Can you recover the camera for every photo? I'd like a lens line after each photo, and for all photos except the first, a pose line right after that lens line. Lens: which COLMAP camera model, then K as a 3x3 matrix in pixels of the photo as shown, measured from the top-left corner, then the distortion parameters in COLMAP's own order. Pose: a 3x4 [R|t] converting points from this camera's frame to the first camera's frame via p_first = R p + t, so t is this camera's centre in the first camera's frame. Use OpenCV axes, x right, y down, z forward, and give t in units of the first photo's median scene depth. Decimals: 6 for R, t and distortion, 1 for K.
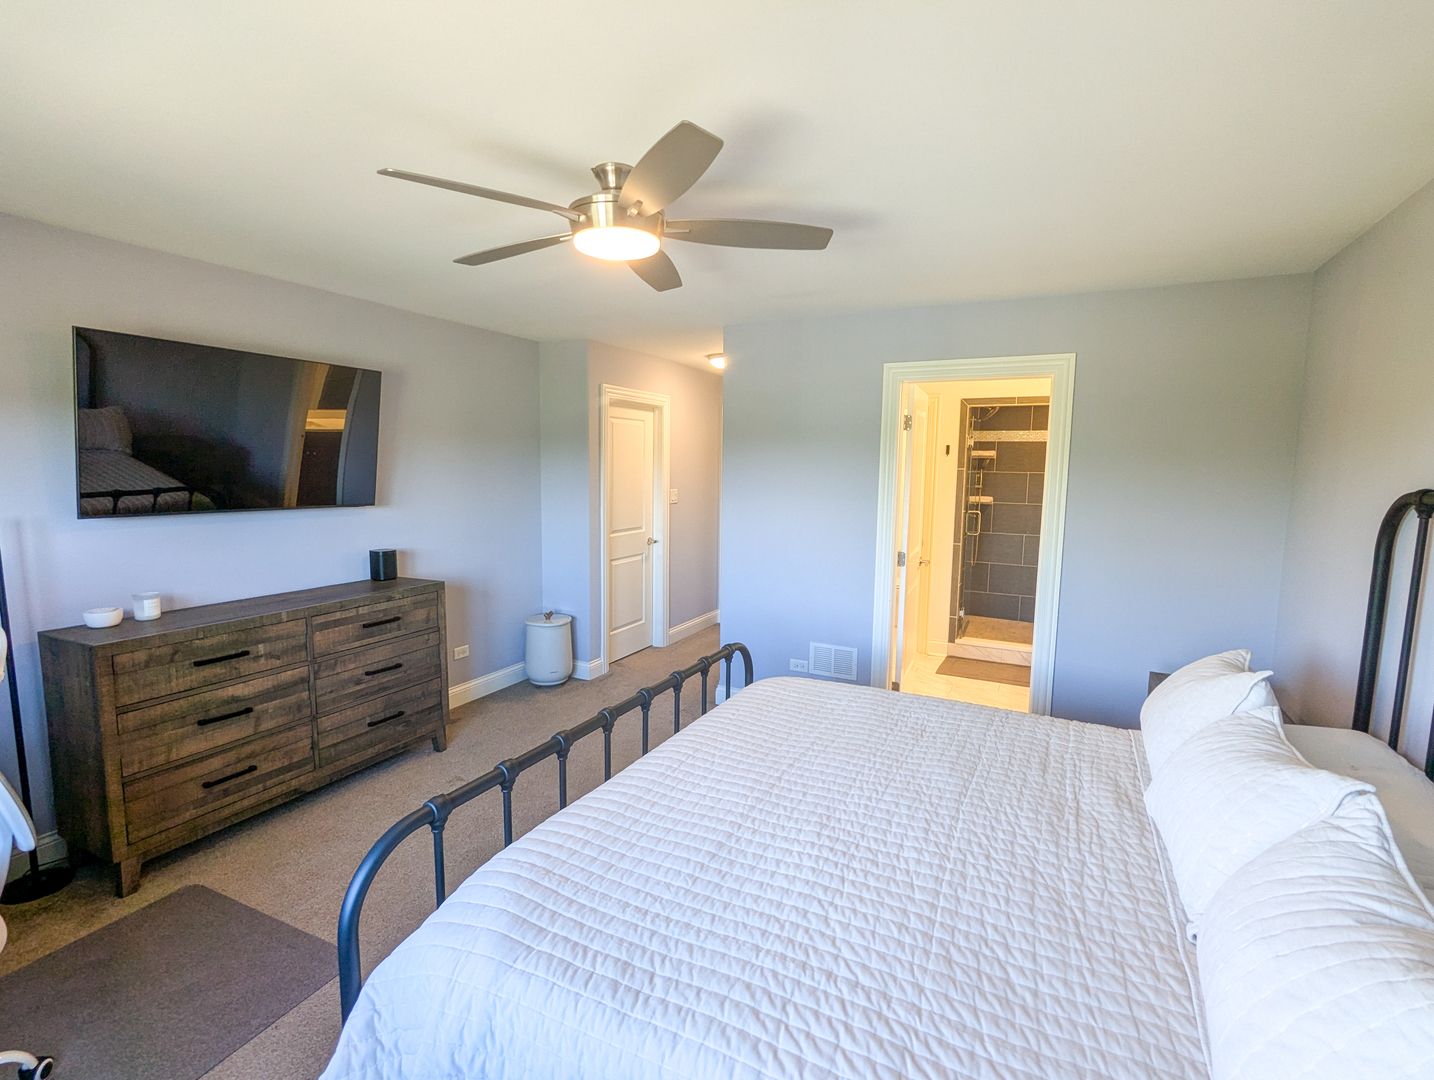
lens RADIAL K [[678.1, 0, 718.3], [0, 678.1, 541.9], [0, 0, 1]] dist [-0.003349, -0.001374]
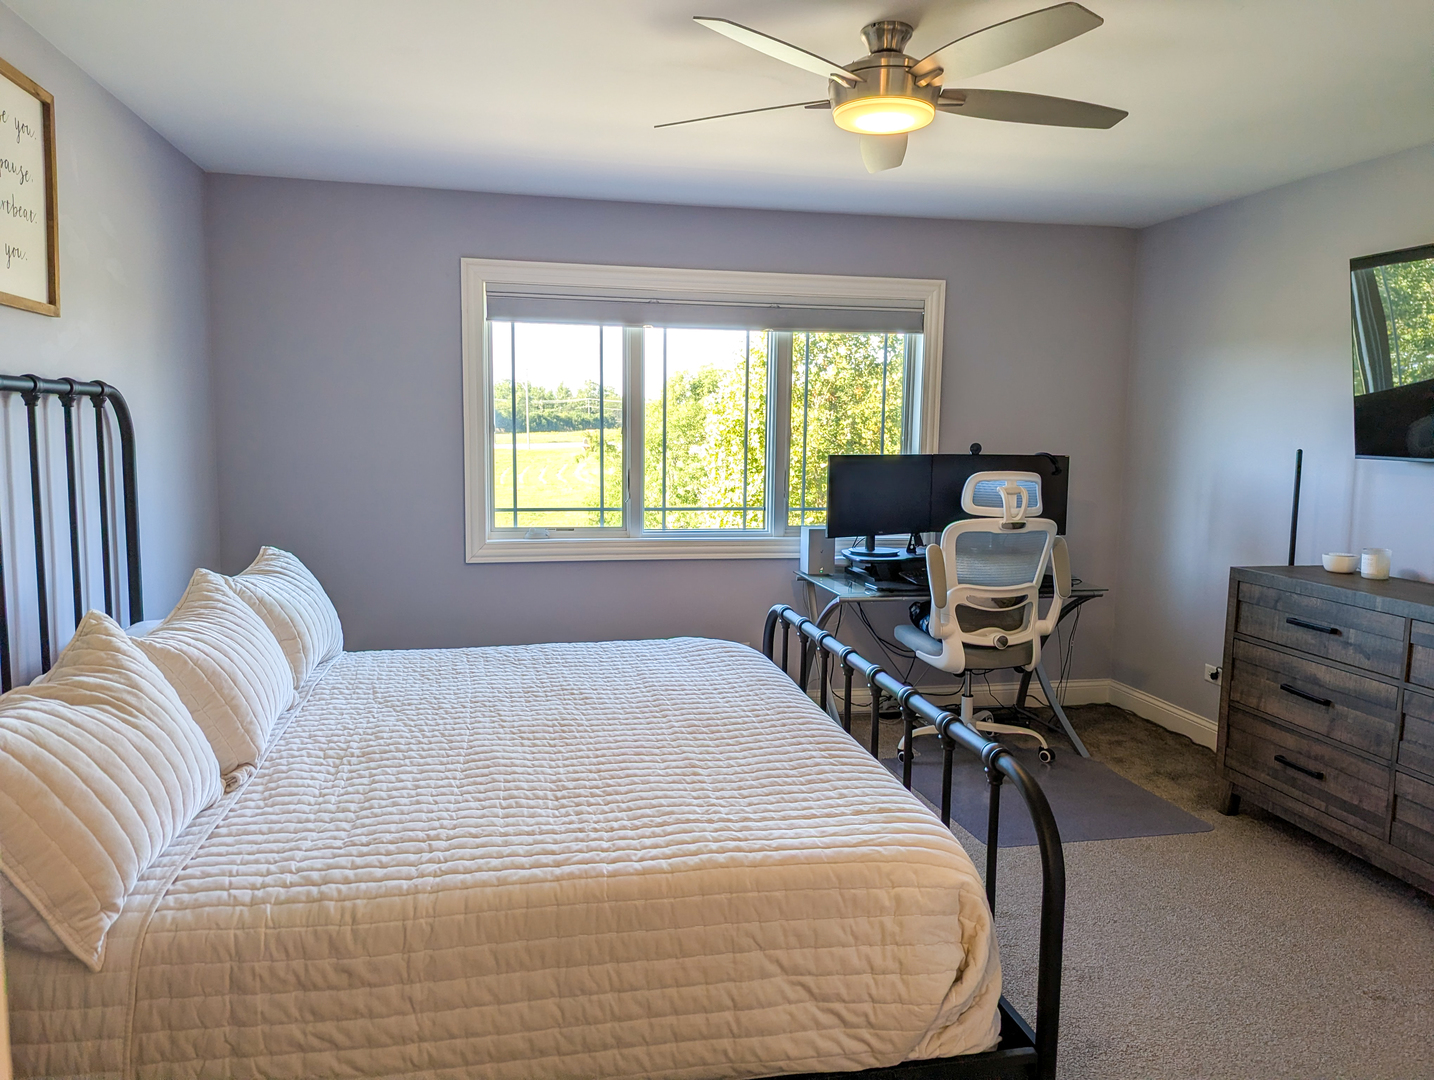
lens RADIAL K [[1013.8, 0, 717.8], [0, 1013.8, 538.0], [0, 0, 1]] dist [0.054359, -0.048567]
pose [[-0.783138, 0.052011, -0.619669, 0.609506], [-0.087429, 0.977389, 0.192528, -0.111951], [0.615671, 0.204953, -0.760884, 1.441501]]
